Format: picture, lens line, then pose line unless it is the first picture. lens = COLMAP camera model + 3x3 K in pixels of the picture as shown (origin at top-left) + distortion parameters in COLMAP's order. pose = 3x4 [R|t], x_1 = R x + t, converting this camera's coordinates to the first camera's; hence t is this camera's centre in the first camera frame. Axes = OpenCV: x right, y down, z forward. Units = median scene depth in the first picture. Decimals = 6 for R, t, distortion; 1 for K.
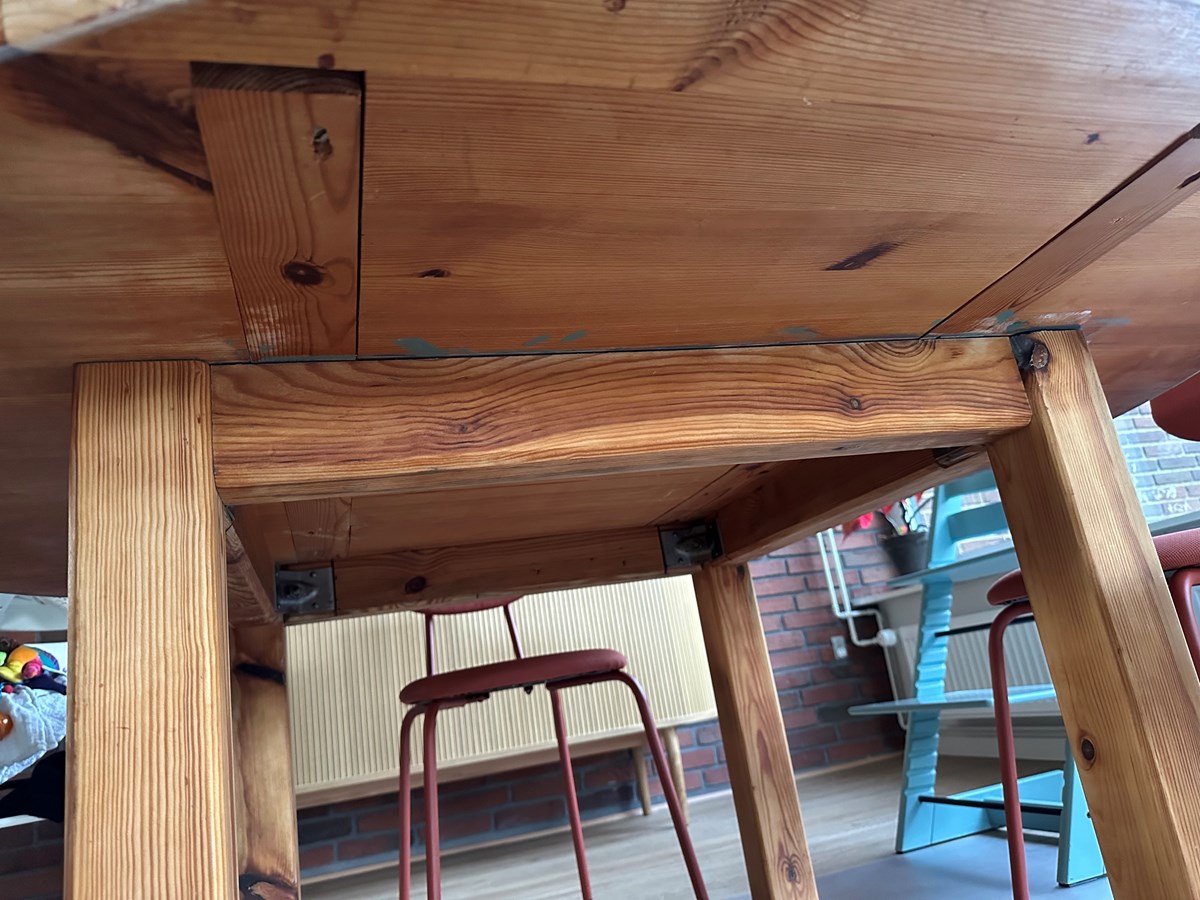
lens RADIAL K [[847.5, 0, 600.0], [0, 847.5, 450.0], [0, 0, 1]] dist [0.166271, -0.309996]
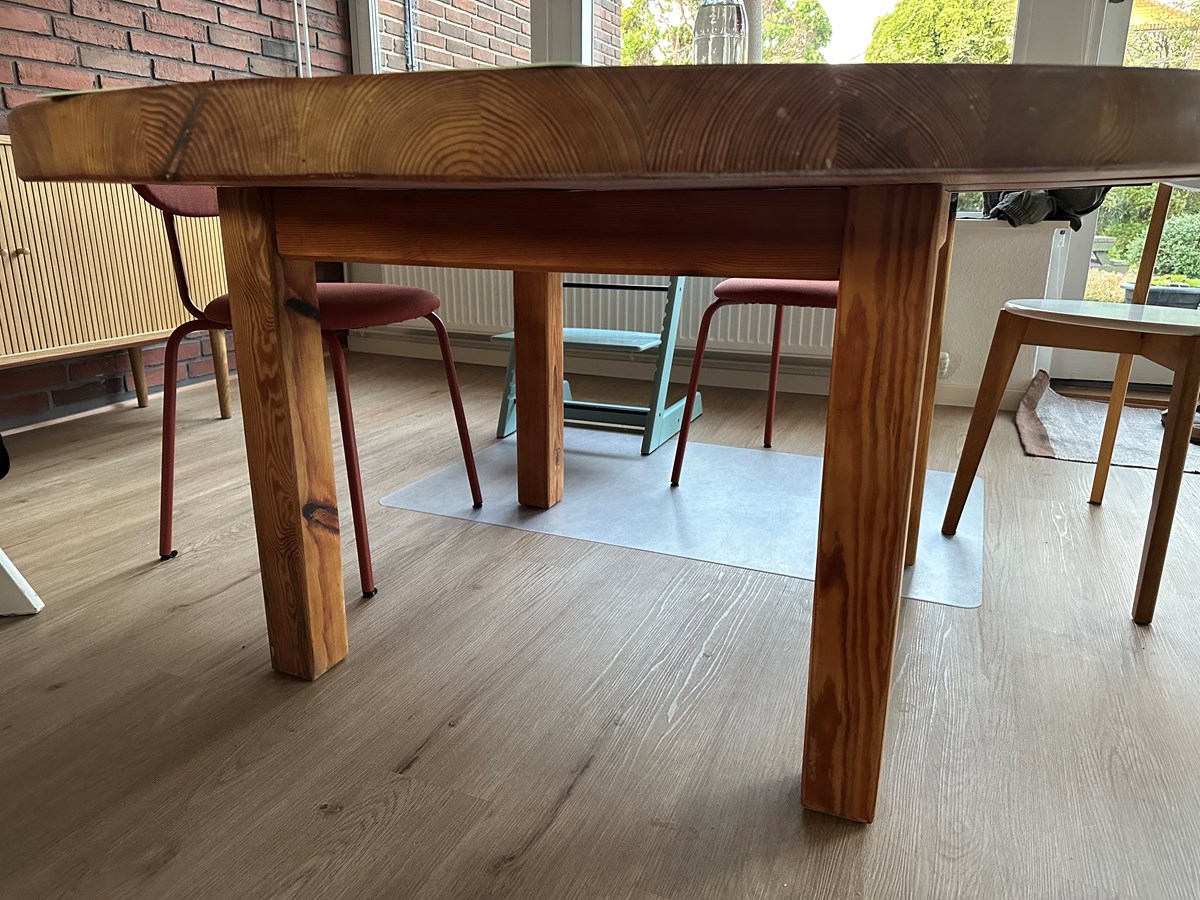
lens RADIAL K [[847.5, 0, 600.0], [0, 847.5, 450.0], [0, 0, 1]] dist [0.166271, -0.309996]
pose [[0.640735, -0.063434, 0.765137, -0.721336], [-0.299845, 0.896762, 0.325440, -0.001557], [-0.706790, -0.437943, 0.555566, 0.162284]]
